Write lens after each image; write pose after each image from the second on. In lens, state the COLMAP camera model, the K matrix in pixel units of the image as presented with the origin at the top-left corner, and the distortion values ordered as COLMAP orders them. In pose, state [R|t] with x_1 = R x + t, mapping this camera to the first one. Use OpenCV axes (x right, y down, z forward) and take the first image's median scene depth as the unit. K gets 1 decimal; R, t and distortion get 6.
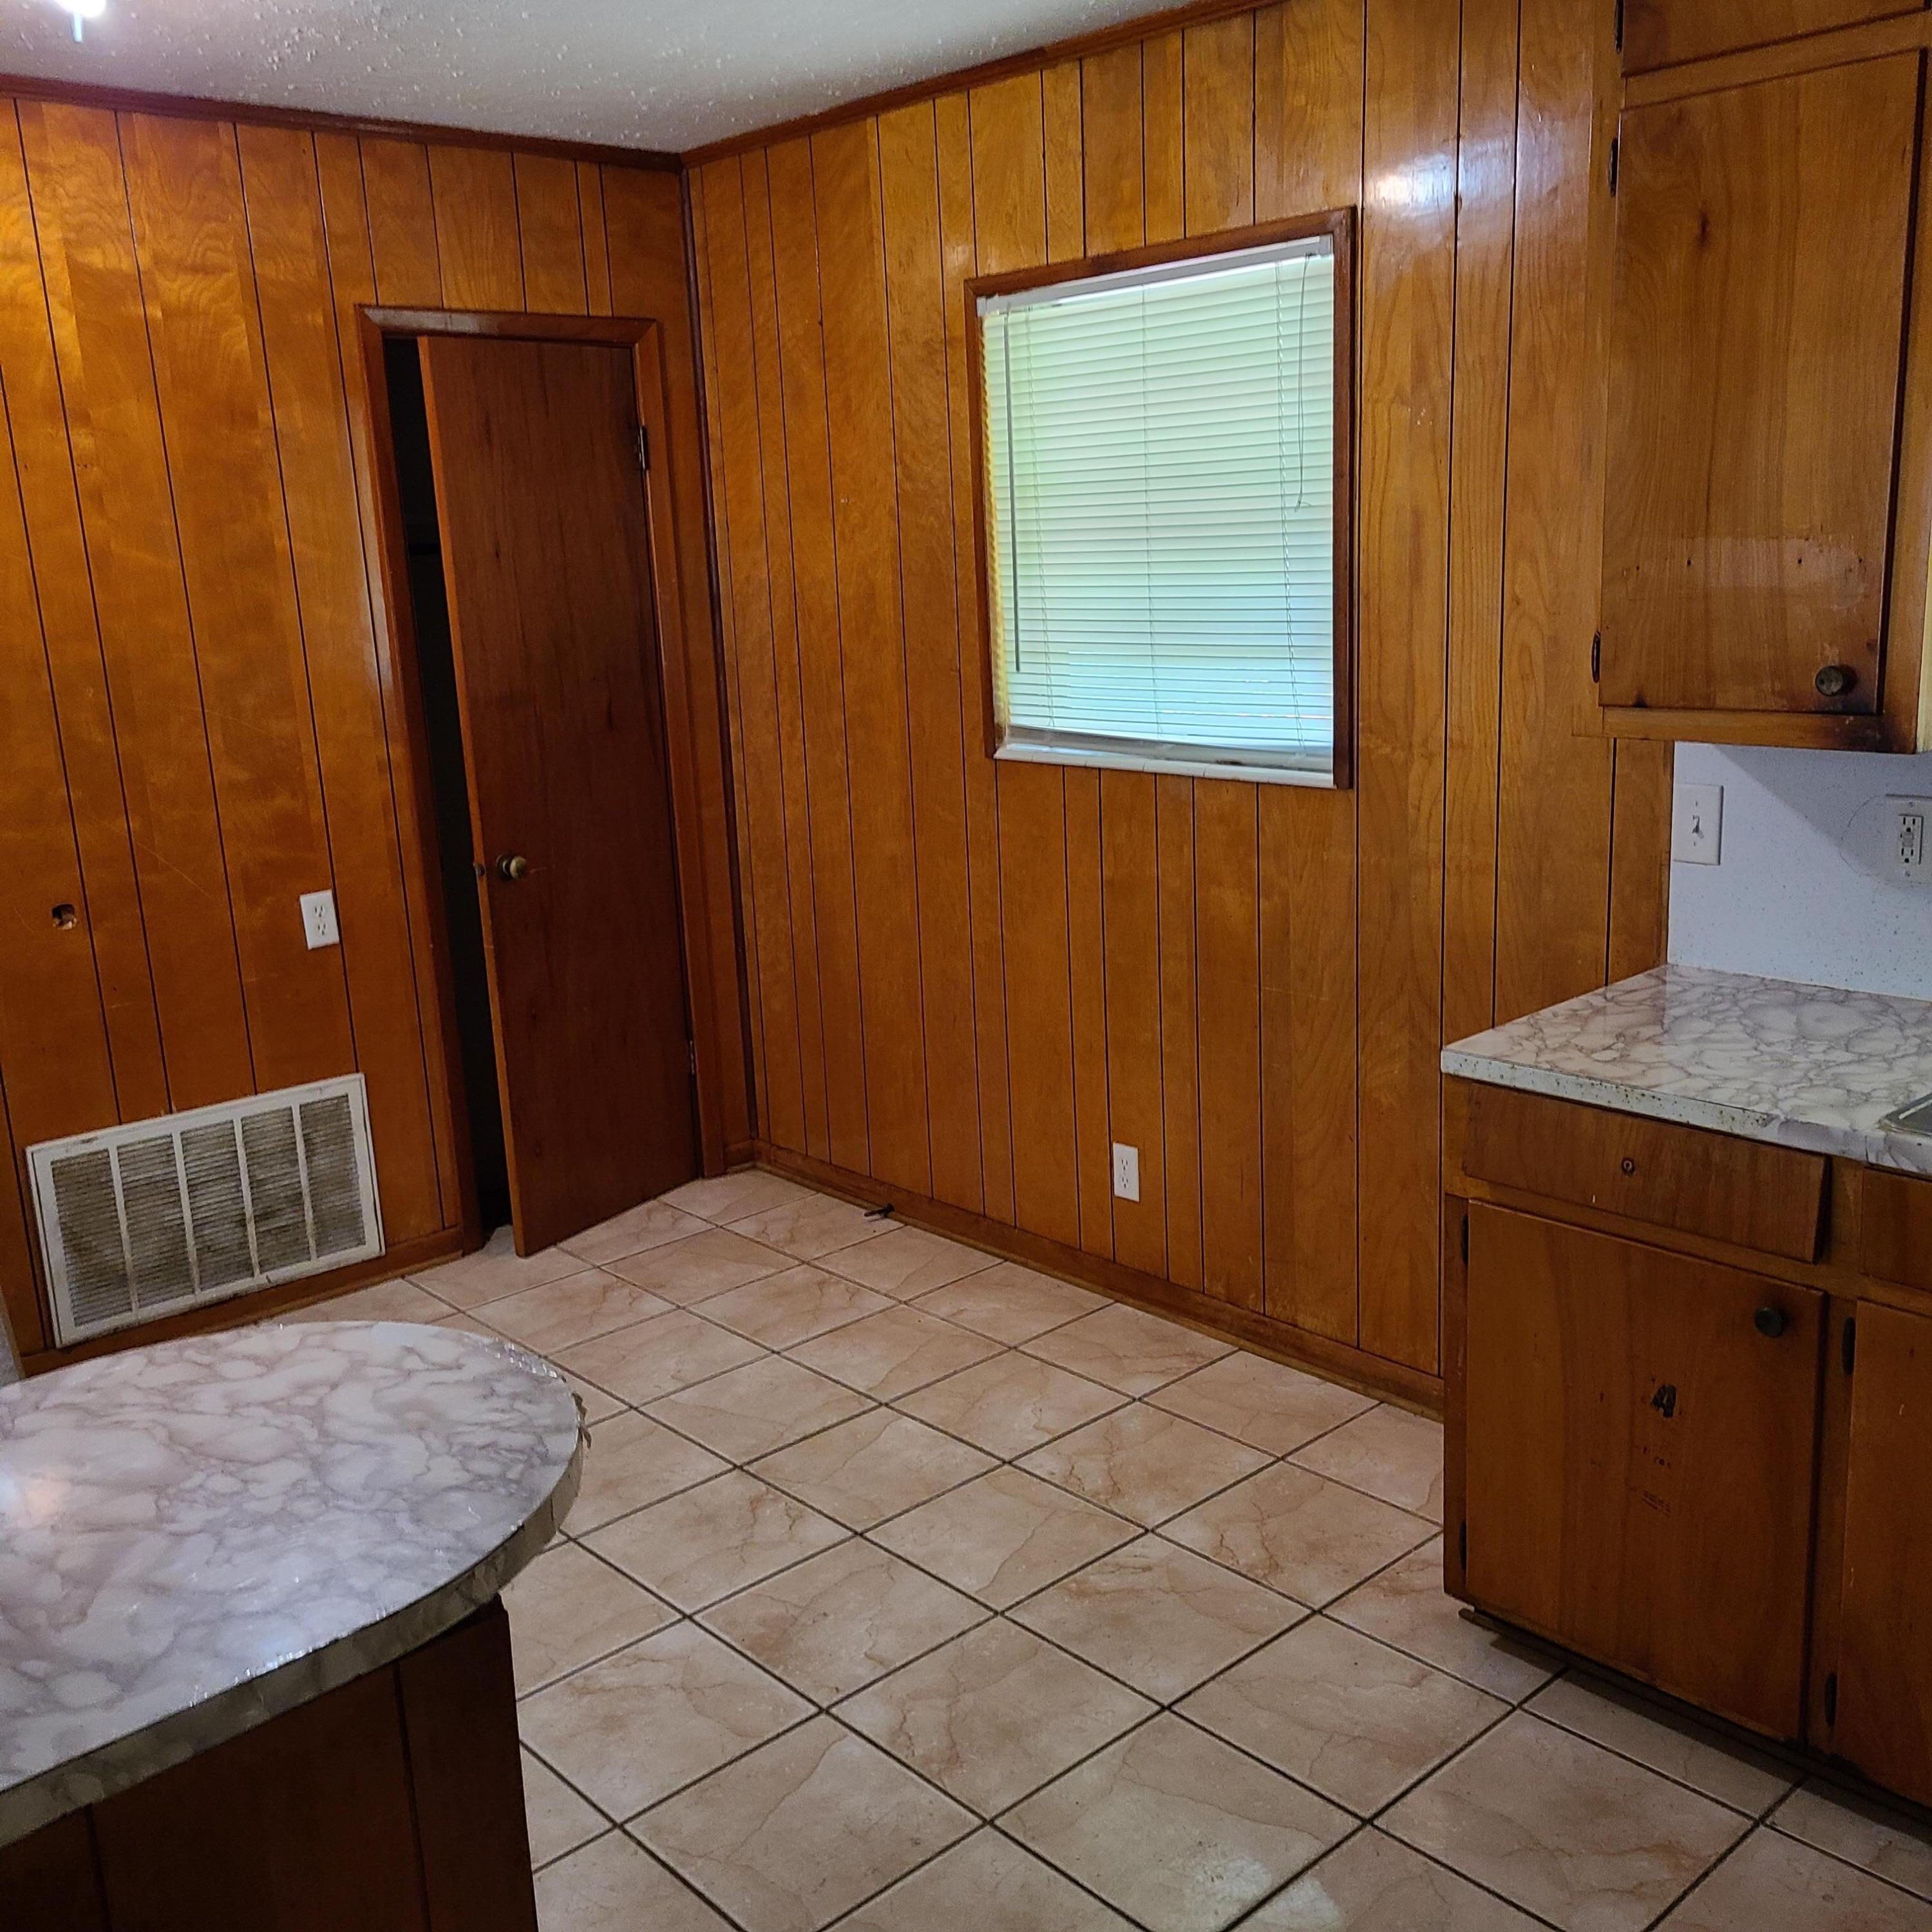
lens RADIAL K [[1939.2, 0, 976.4], [0, 1939.2, 979.5], [0, 0, 1]] dist [0.025501, 0.000000]
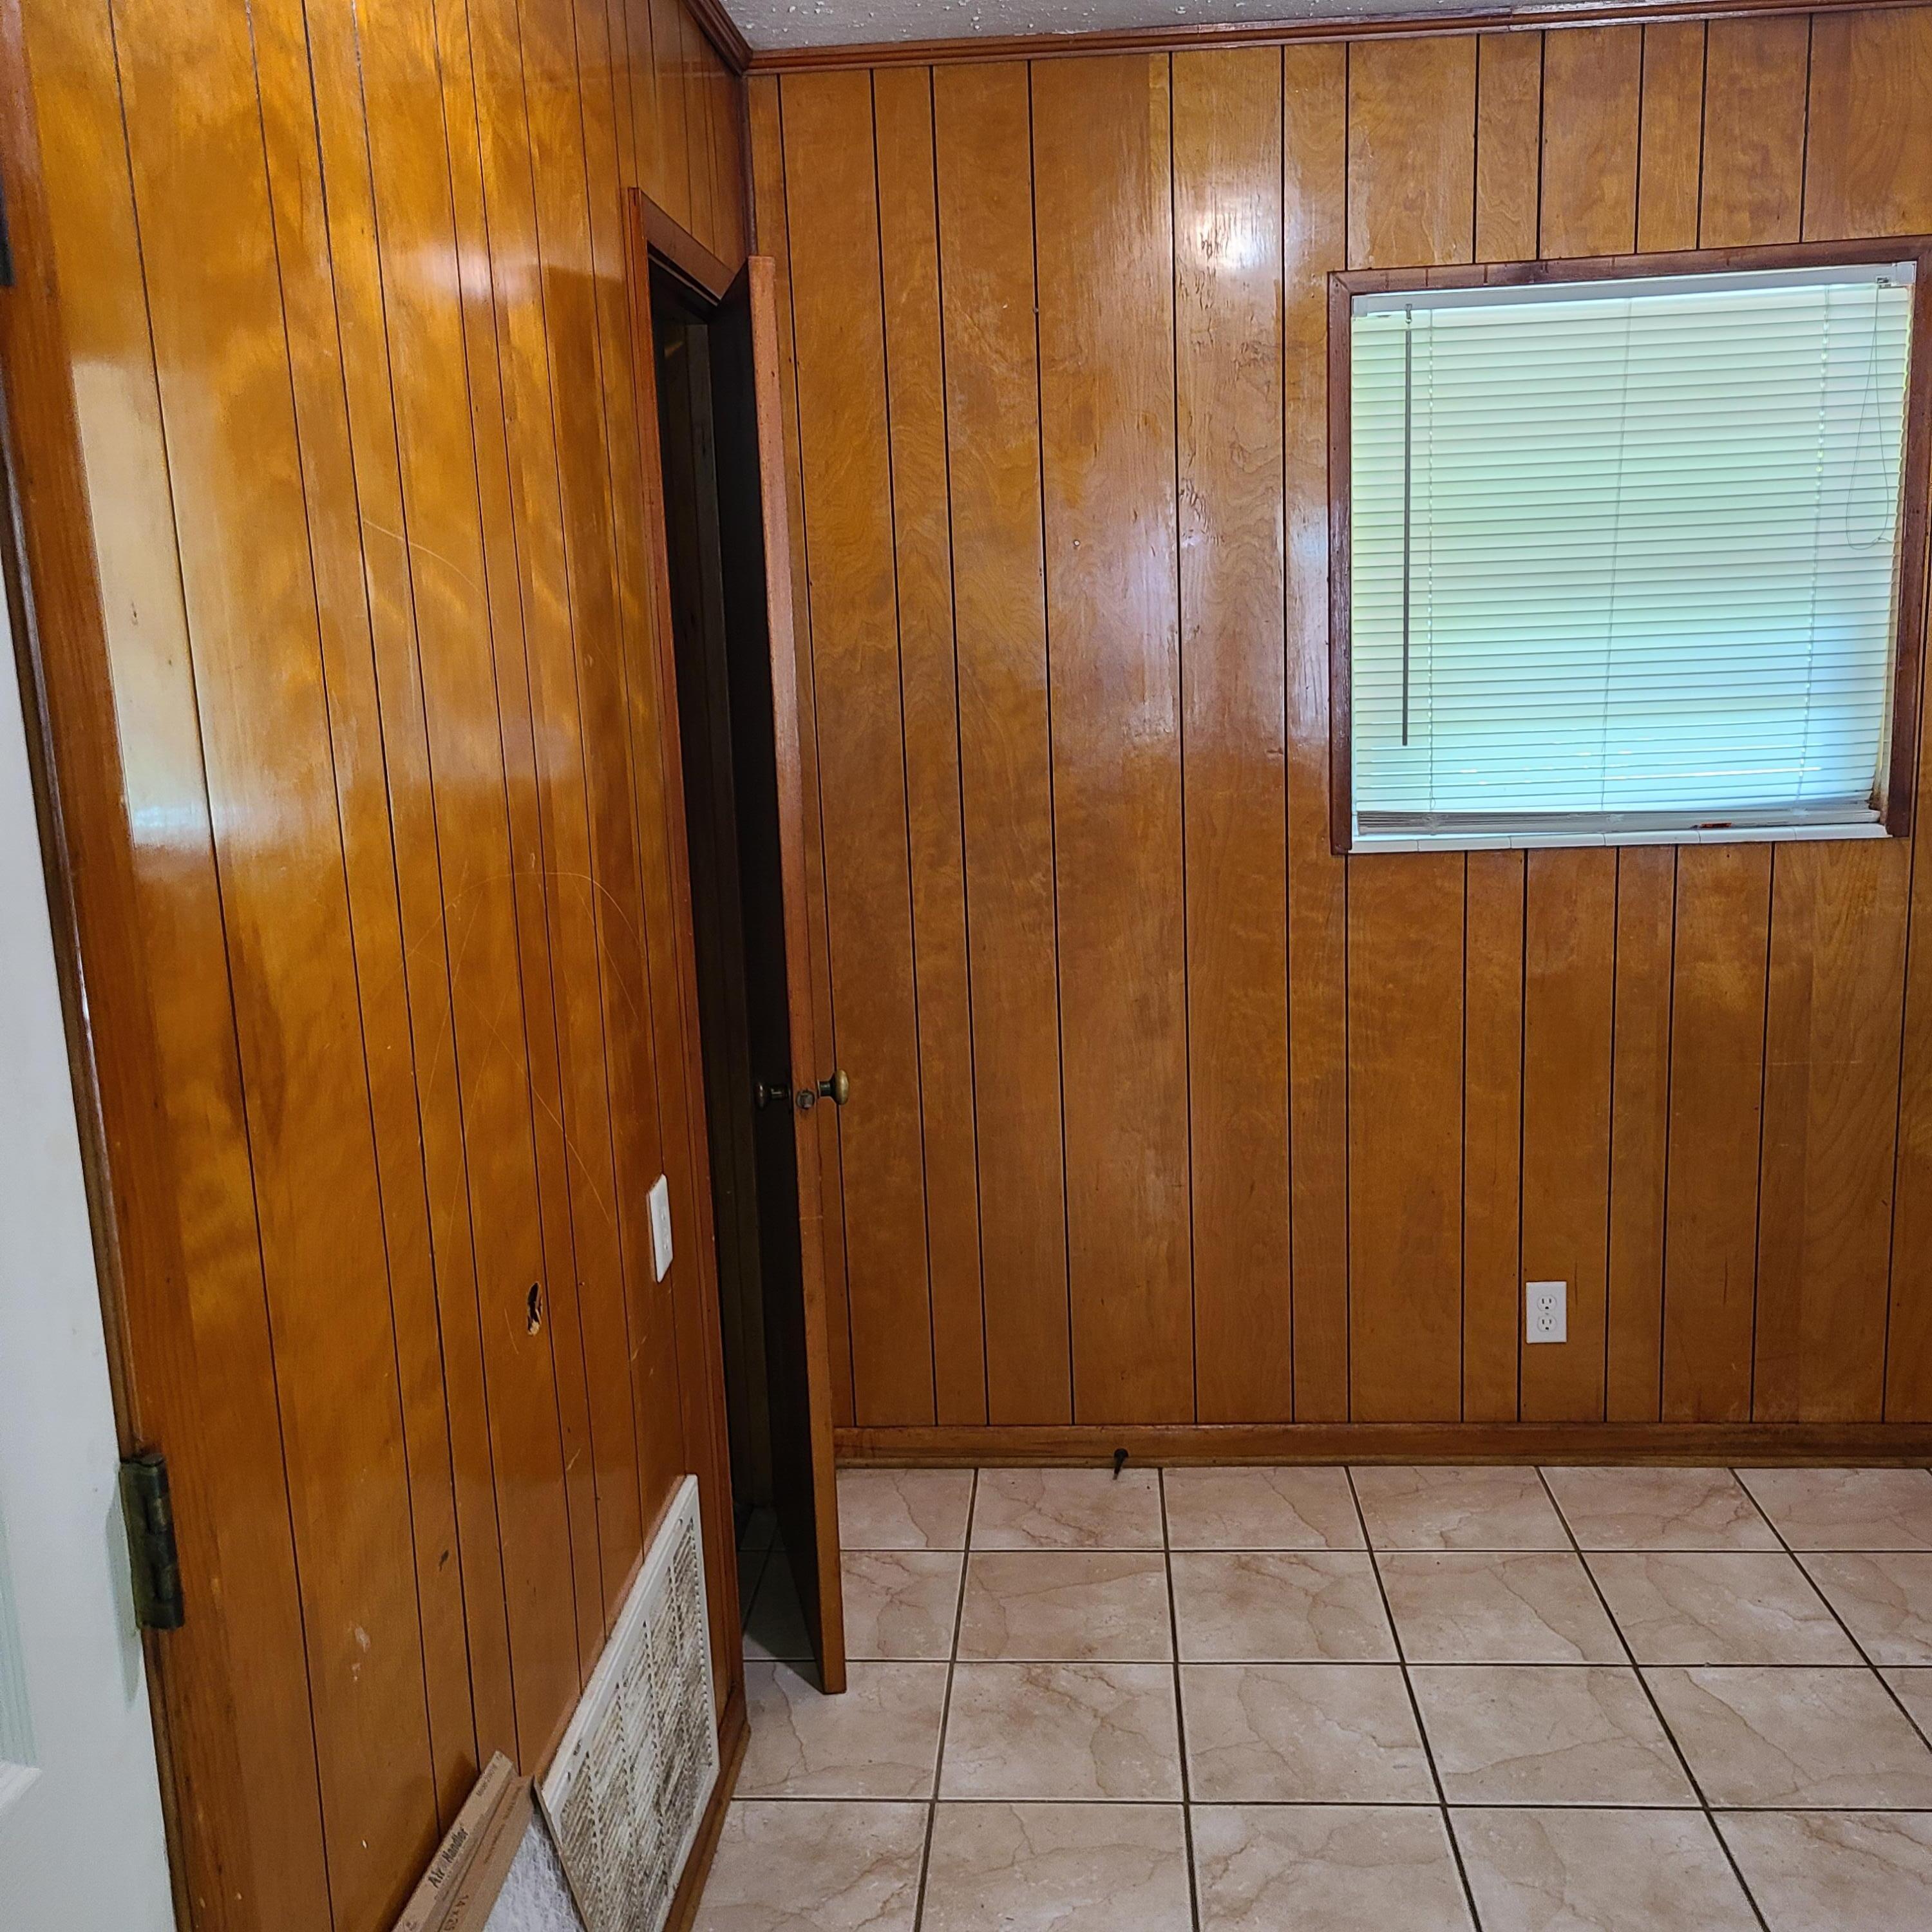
lens RADIAL K [[1939.2, 0, 961.3], [0, 1939.2, 959.1], [0, 0, 1]] dist [0.025501, 0.000000]
pose [[0.716897, -0.119394, 0.686880, -0.714145], [0.168527, 0.985687, -0.004559, -0.099576], [-0.676504, 0.119026, 0.726757, 0.550575]]
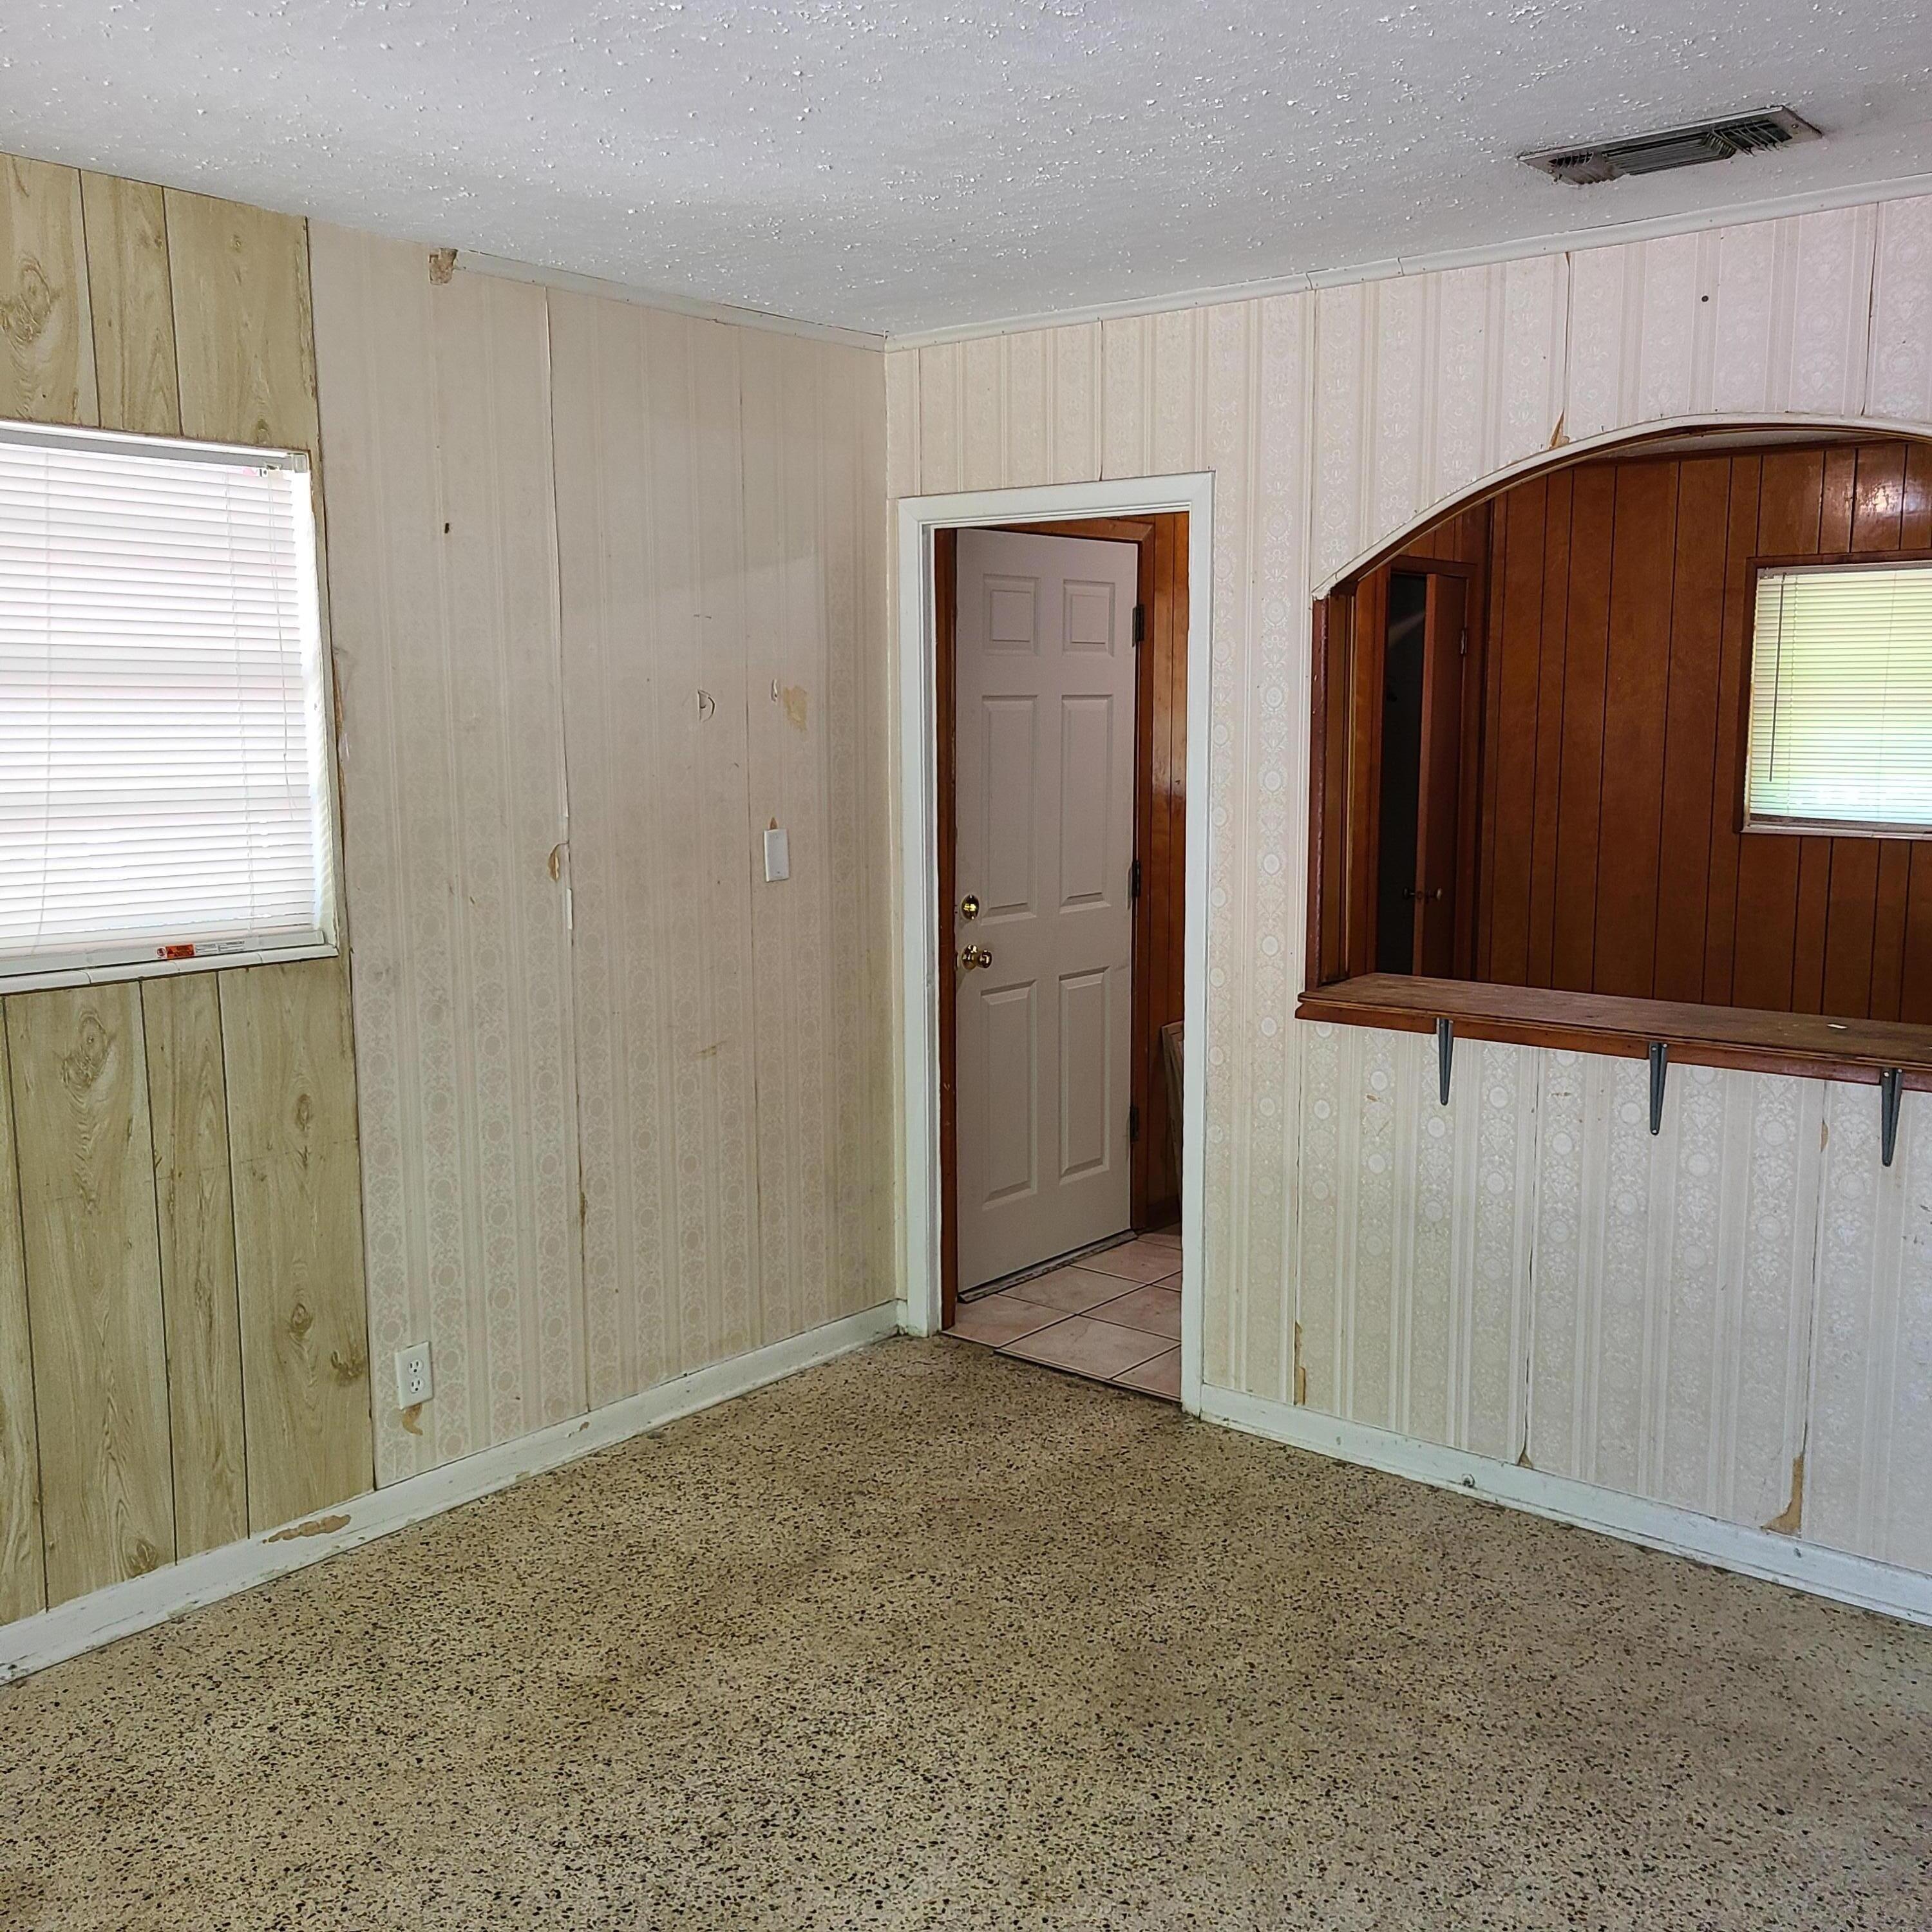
lens RADIAL K [[1939.2, 0, 961.3], [0, 1939.2, 966.8], [0, 0, 1]] dist [0.025501, 0.000000]
pose [[0.987290, 0.016081, 0.158113, -0.975026], [-0.001372, 0.995693, -0.092699, 0.167840], [-0.158923, 0.091304, 0.983060, -0.571100]]
